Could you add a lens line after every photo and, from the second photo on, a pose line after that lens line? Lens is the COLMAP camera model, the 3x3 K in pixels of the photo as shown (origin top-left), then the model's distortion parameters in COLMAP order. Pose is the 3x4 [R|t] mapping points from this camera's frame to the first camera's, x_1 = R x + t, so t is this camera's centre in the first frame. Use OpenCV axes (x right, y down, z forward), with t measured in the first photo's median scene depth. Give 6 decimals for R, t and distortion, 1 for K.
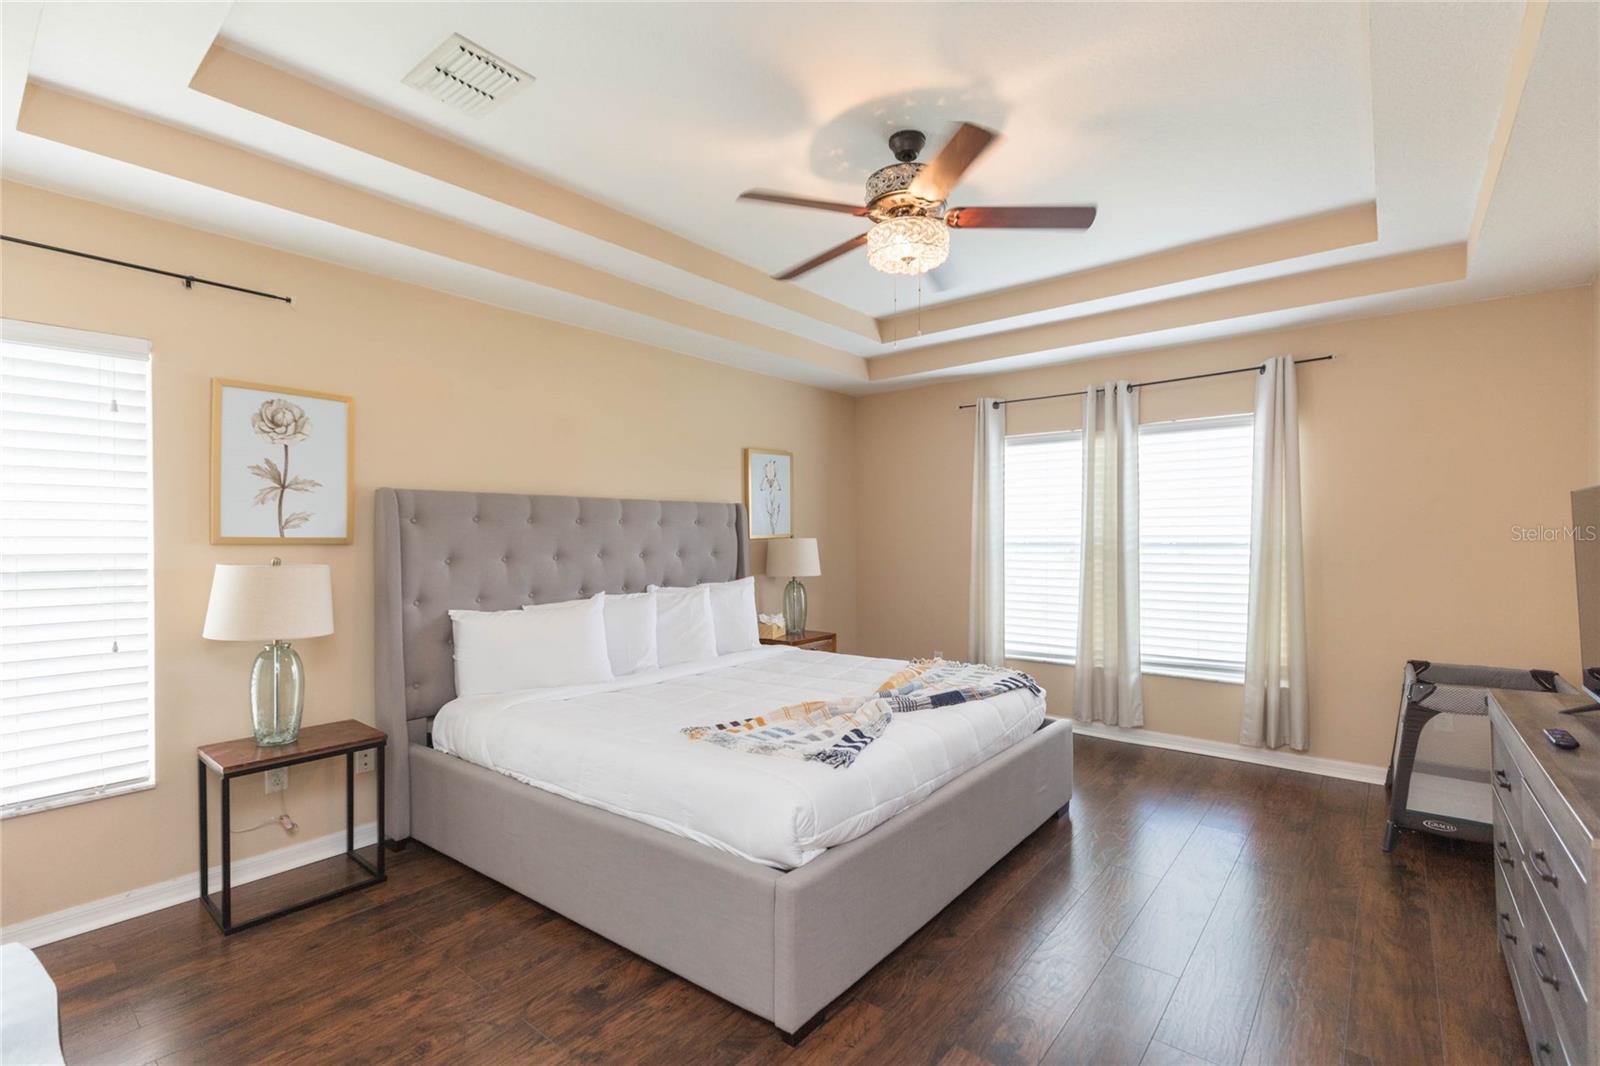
lens RADIAL K [[734.9, 0, 813.2], [0, 734.9, 542.3], [0, 0, 1]] dist [0.000635, -0.002228]
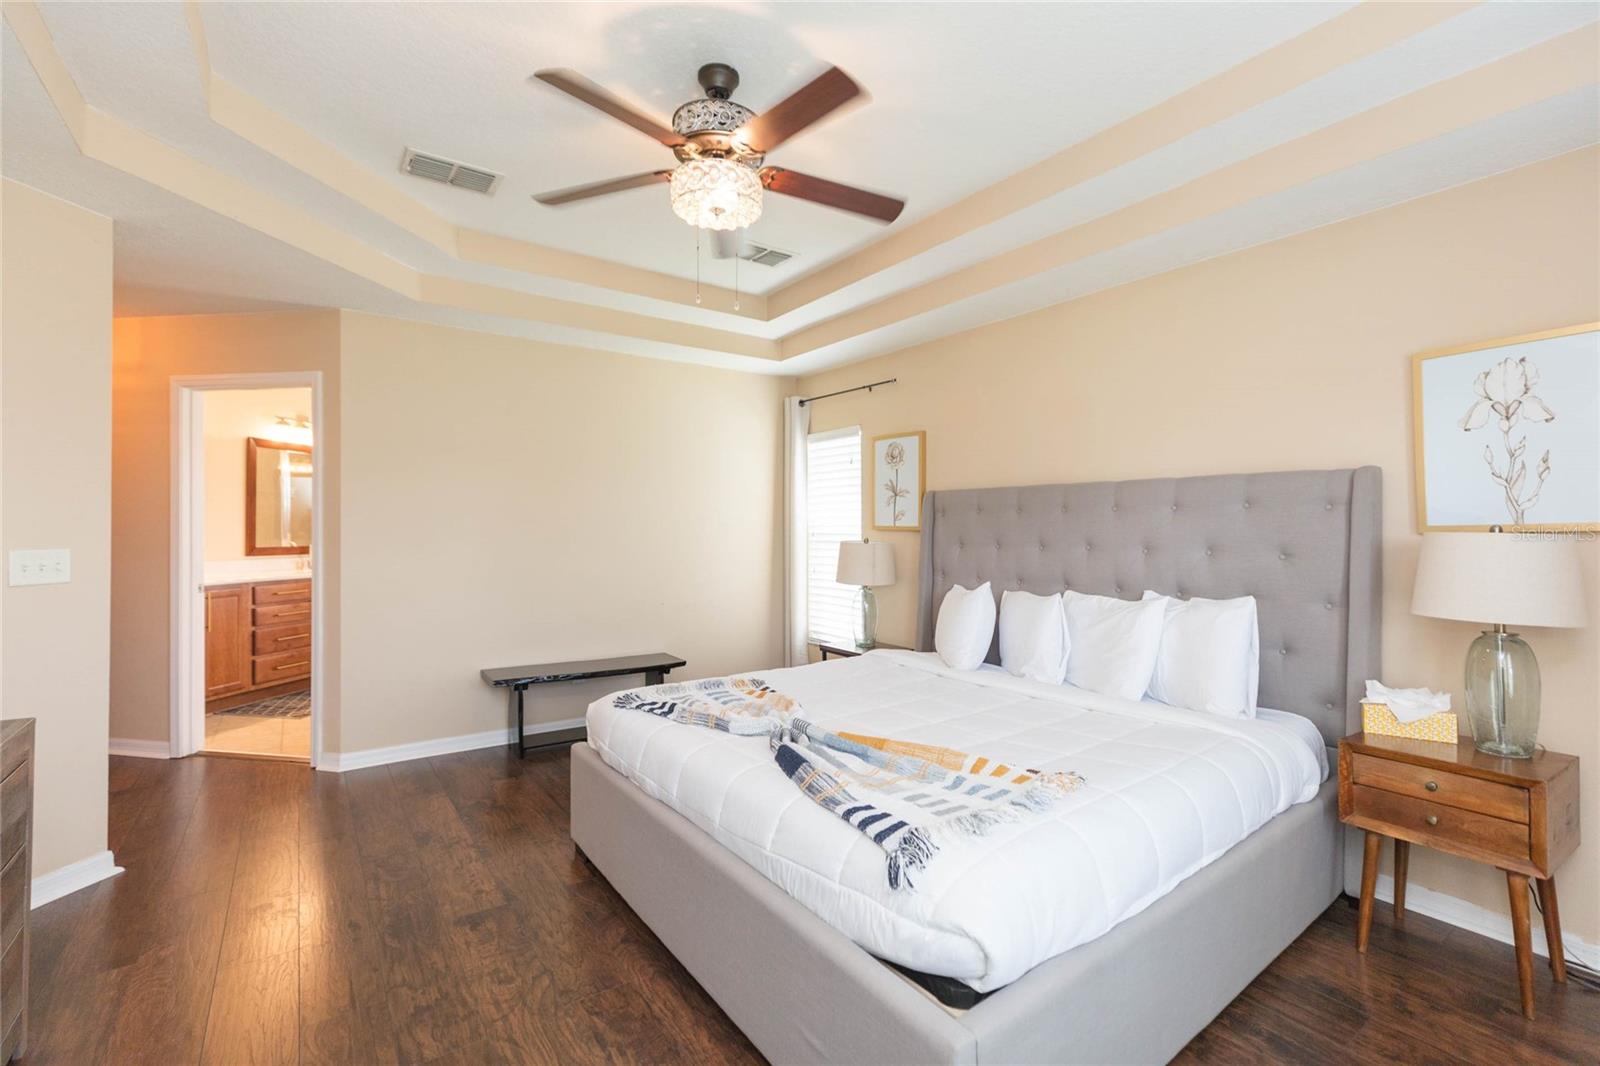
lens RADIAL K [[734.9, 0, 809.9], [0, 734.9, 527.0], [0, 0, 1]] dist [0.000635, -0.002228]
pose [[-0.298640, 0.007938, -0.954333, 0.880595], [-0.005568, 0.999934, 0.010060, -0.019717], [0.954350, 0.008319, -0.298576, 1.289386]]
